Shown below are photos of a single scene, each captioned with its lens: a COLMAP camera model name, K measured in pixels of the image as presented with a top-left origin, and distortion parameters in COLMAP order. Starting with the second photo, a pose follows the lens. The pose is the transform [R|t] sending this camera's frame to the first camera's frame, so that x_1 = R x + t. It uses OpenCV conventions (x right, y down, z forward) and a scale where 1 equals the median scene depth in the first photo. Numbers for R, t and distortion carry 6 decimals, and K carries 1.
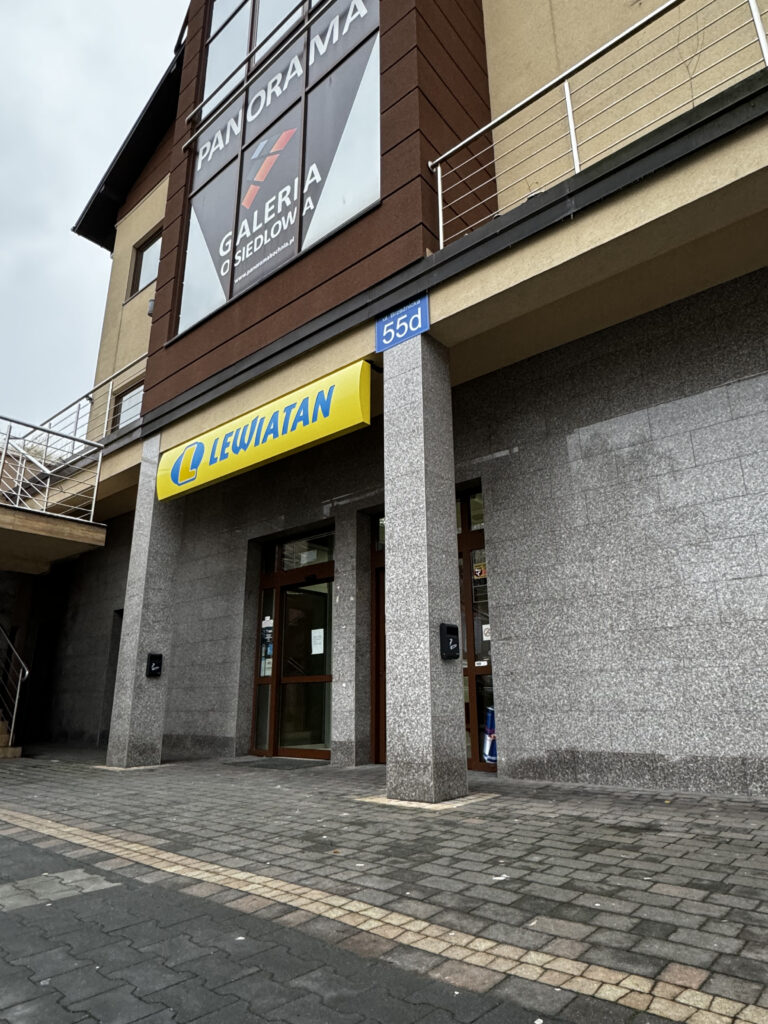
lens RADIAL K [[619.9, 0, 384.8], [0, 619.9, 510.8], [0, 0, 1]] dist [-0.009994, 0.004511]
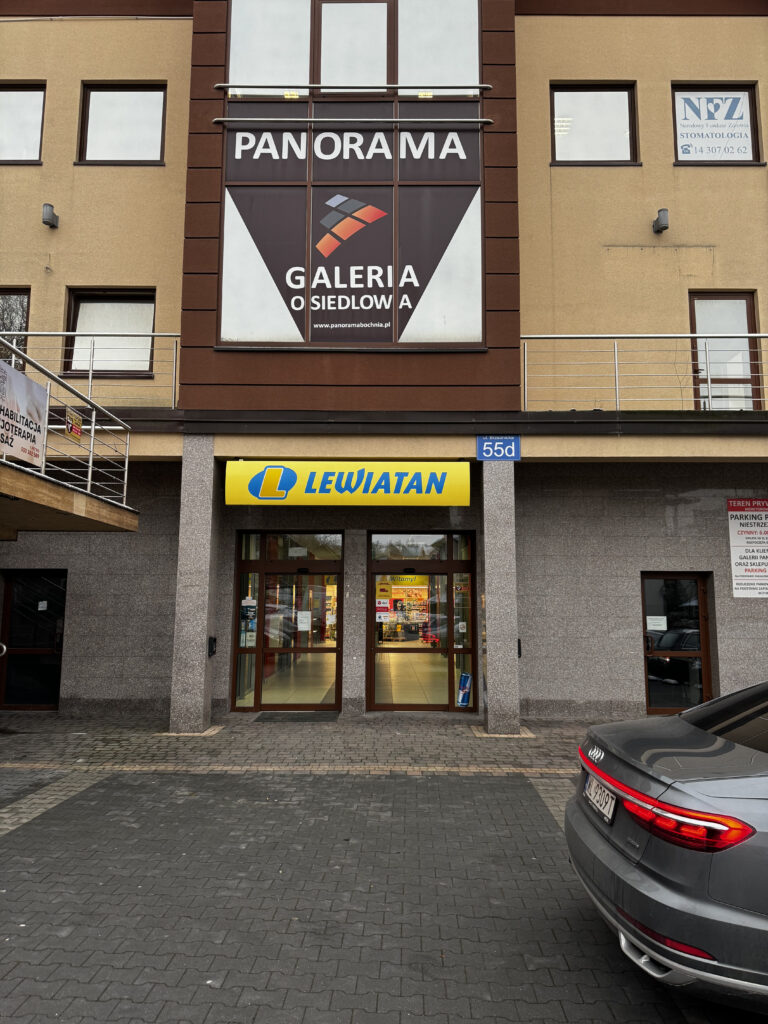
lens RADIAL K [[710.0, 0, 386.7], [0, 710.0, 510.0], [0, 0, 1]] dist [0.090454, -0.103522]
pose [[0.766169, 0.099171, 0.634941, -1.096400], [-0.201391, 0.975304, 0.090681, -0.208682], [-0.610268, -0.197348, 0.767220, -0.207108]]
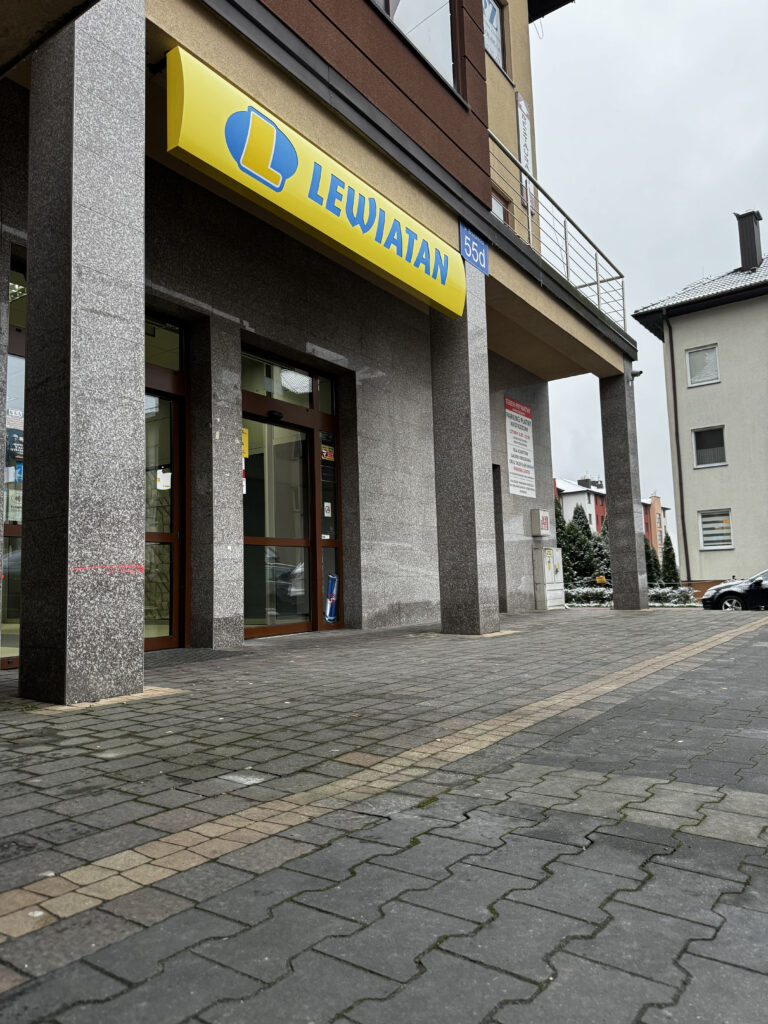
lens RADIAL K [[710.0, 0, 382.1], [0, 710.0, 514.5], [0, 0, 1]] dist [0.090454, -0.103522]
pose [[-0.091381, 0.109397, 0.989789, -1.008625], [-0.260989, 0.956573, -0.129821, 0.319163], [-0.961007, -0.270187, -0.058861, 0.915767]]
